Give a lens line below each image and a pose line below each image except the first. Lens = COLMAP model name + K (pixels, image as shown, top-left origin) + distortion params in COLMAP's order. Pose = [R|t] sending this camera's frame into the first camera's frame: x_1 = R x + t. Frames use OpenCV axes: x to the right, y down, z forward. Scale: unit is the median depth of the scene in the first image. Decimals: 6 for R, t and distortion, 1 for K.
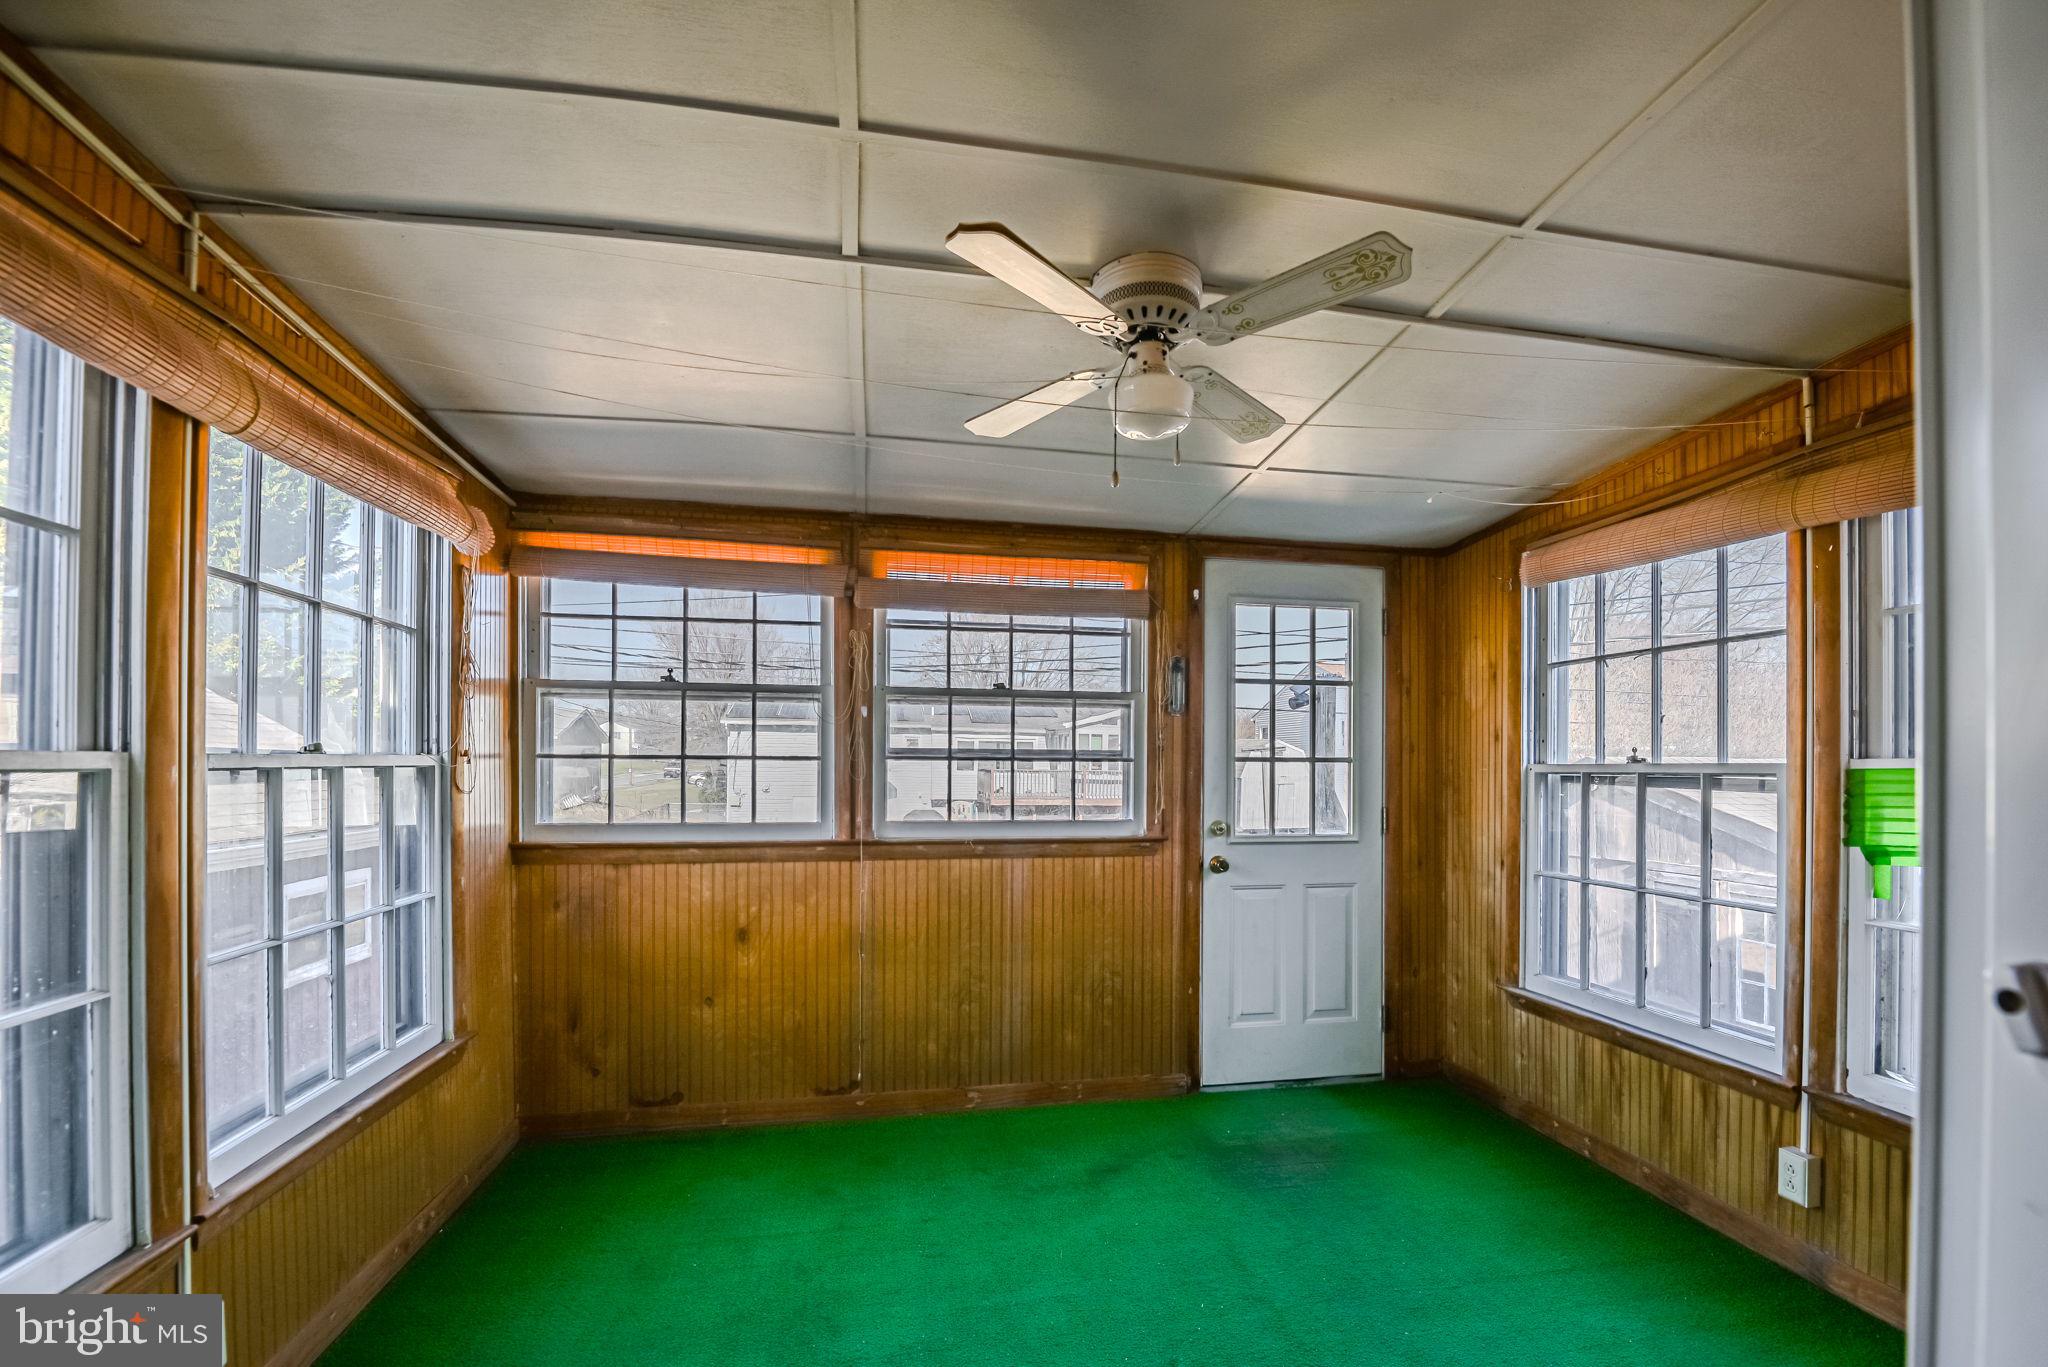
lens RADIAL K [[946.7, 0, 1066.1], [0, 946.7, 755.8], [0, 0, 1]] dist [-0.002682, -0.016006]
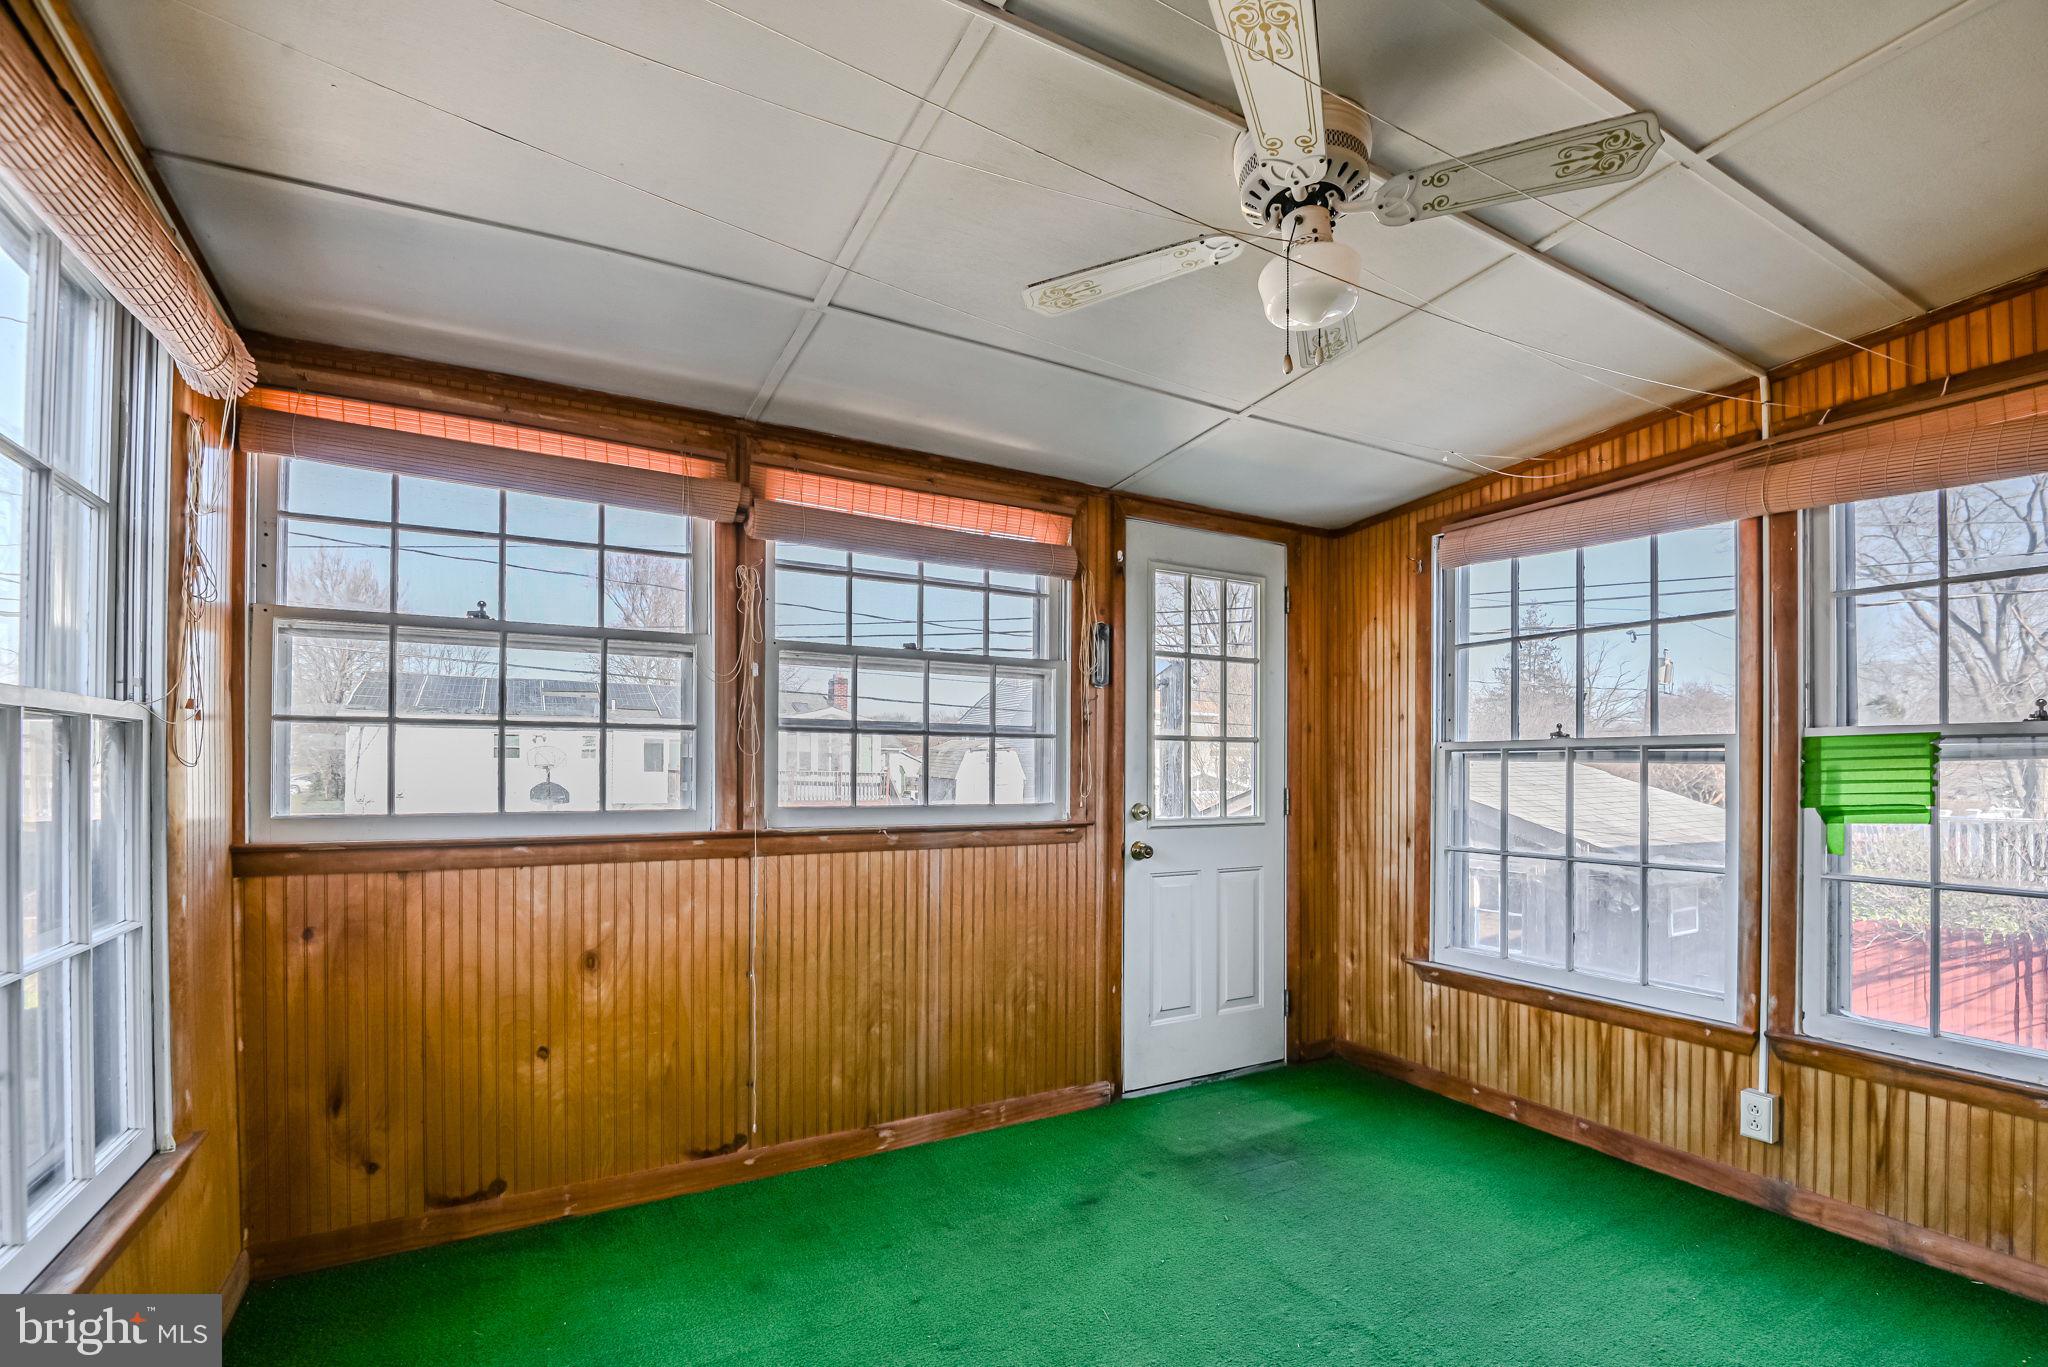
lens RADIAL K [[932.6, 0, 1027.8], [0, 932.6, 761.7], [0, 0, 1]] dist [-0.008464, -0.011741]
pose [[0.946611, 0.002200, 0.322369, -0.251476], [-0.002139, 0.999998, -0.000544, 0.031042], [-0.322370, -0.000175, 0.946614, 0.186938]]
